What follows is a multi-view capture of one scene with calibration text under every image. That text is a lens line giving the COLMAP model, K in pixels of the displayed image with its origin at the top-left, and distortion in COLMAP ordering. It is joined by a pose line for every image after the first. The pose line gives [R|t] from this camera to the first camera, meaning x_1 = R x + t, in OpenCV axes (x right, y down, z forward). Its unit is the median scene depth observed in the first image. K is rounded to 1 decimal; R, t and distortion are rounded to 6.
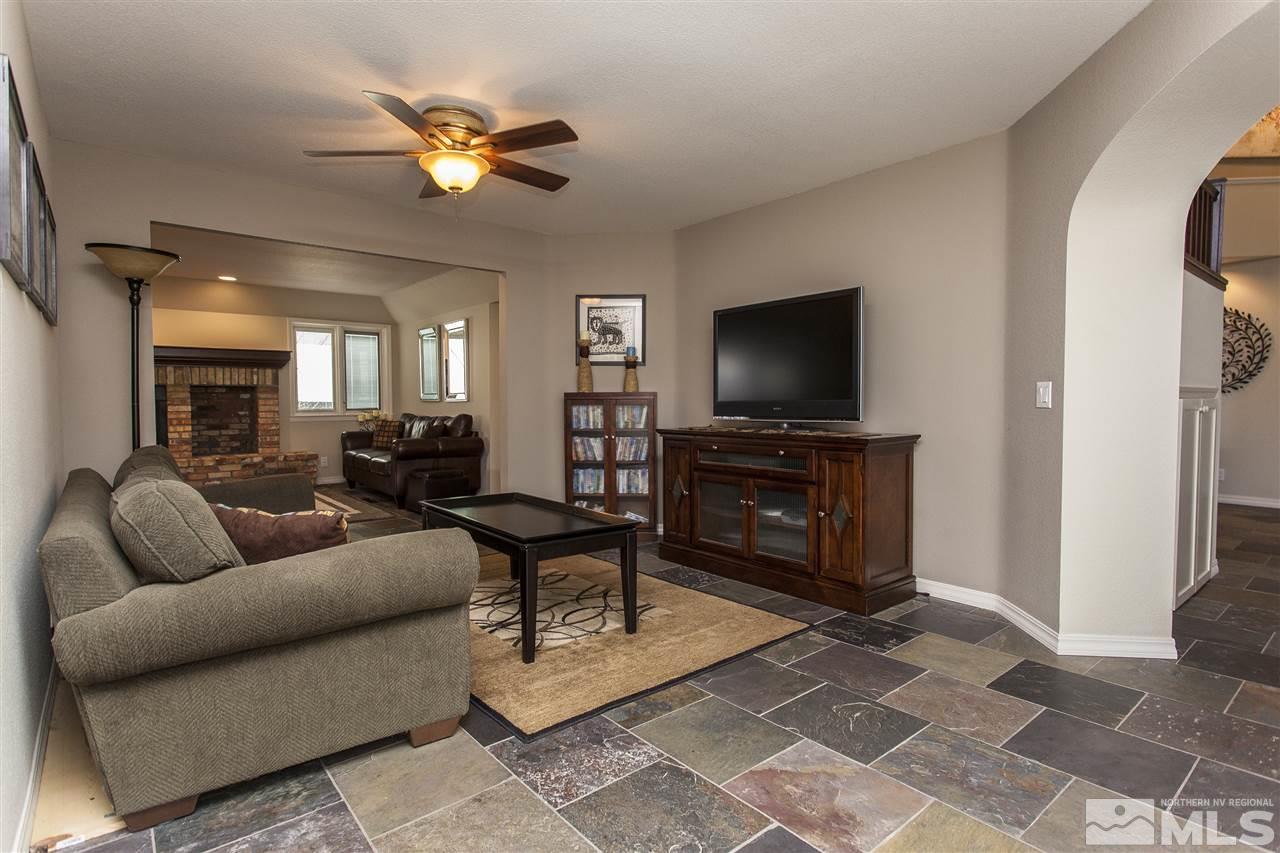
lens RADIAL K [[647.7, 0, 642.1], [0, 647.7, 422.7], [0, 0, 1]] dist [0.000256, 0.001312]
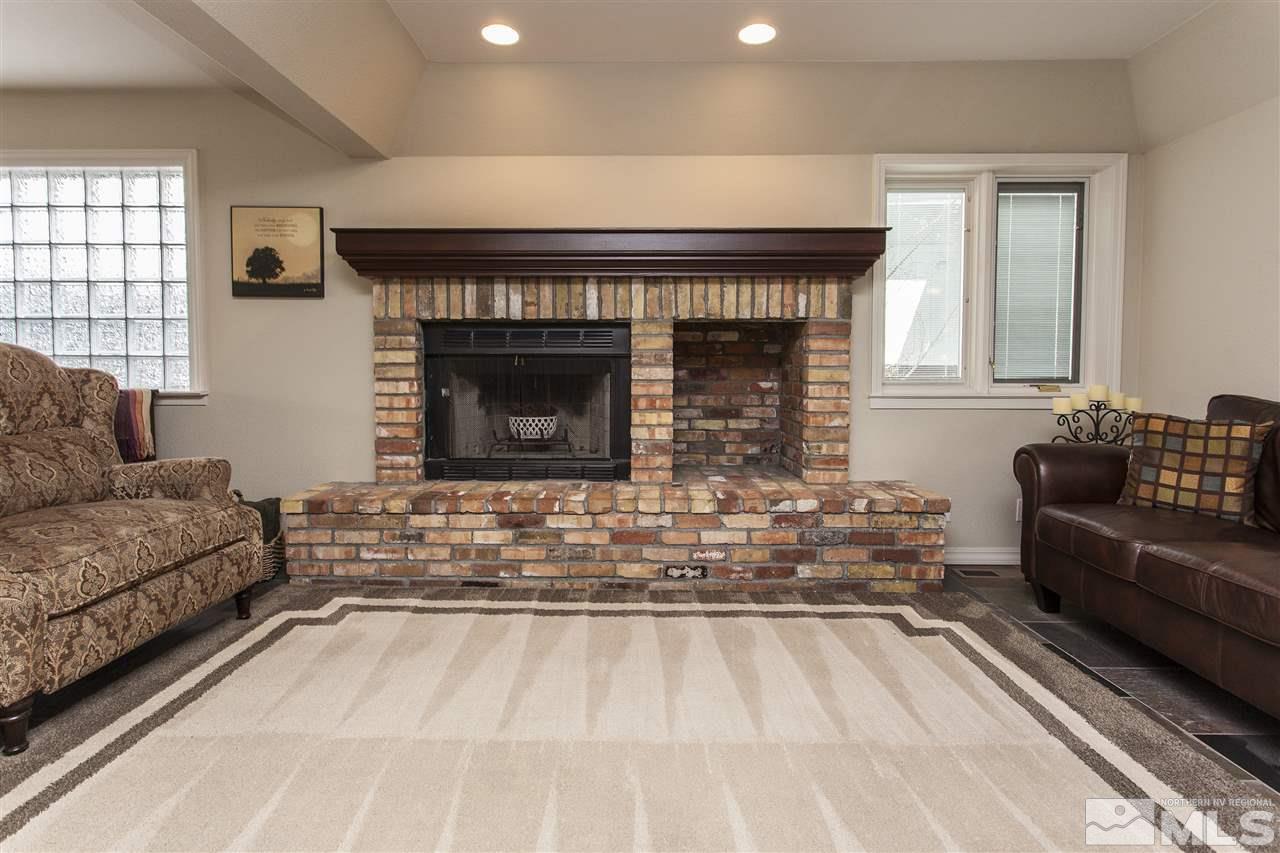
lens RADIAL K [[647.7, 0, 629.4], [0, 647.7, 401.3], [0, 0, 1]] dist [0.000256, 0.001312]
pose [[0.753898, 0.034629, -0.656078, -0.402133], [-0.029104, 0.999390, 0.019306, -0.009815], [0.656346, 0.004540, 0.754446, 0.607720]]
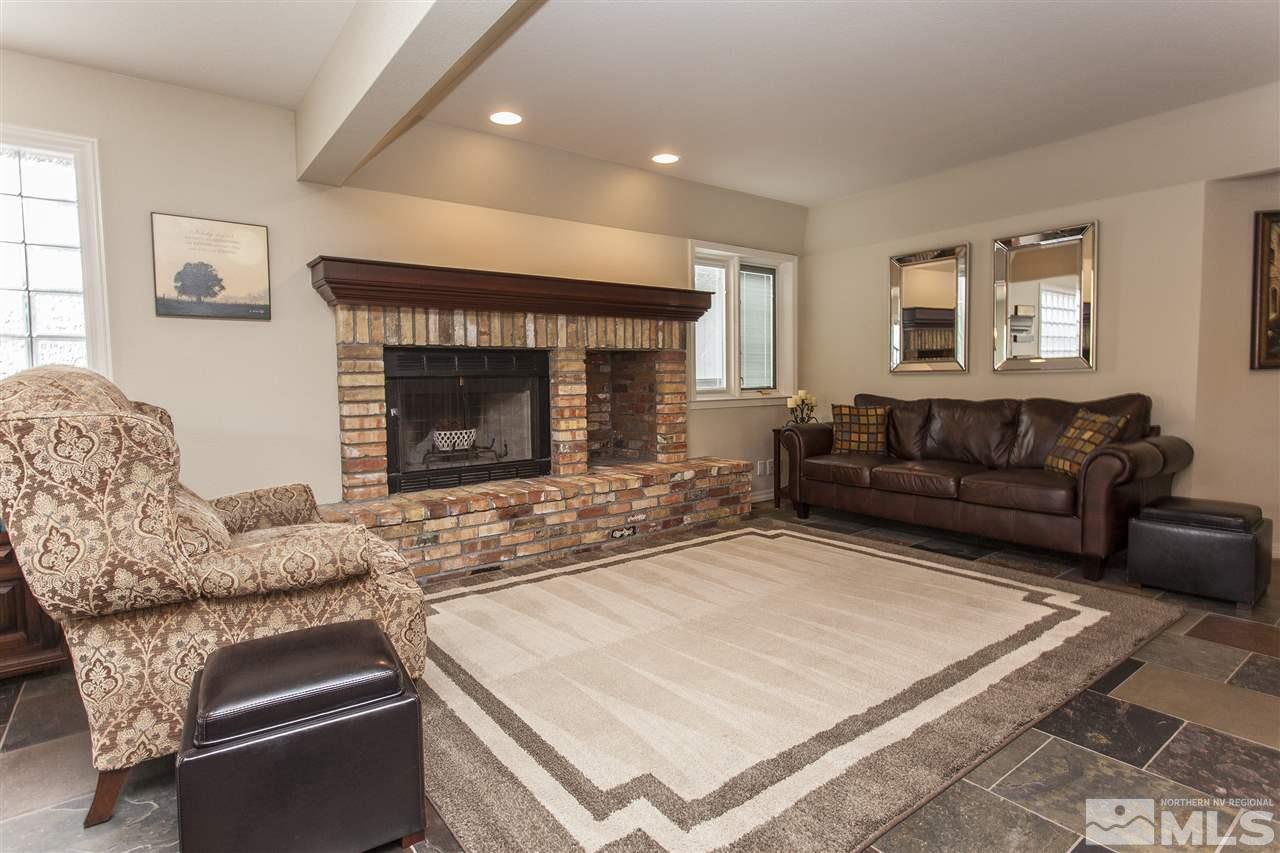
lens RADIAL K [[647.7, 0, 647.6], [0, 647.7, 419.8], [0, 0, 1]] dist [0.000256, 0.001312]
pose [[0.998855, -0.007806, -0.047204, -0.576693], [0.009096, 0.999589, 0.027184, -0.009234], [0.046972, -0.027582, 0.998515, 0.394551]]
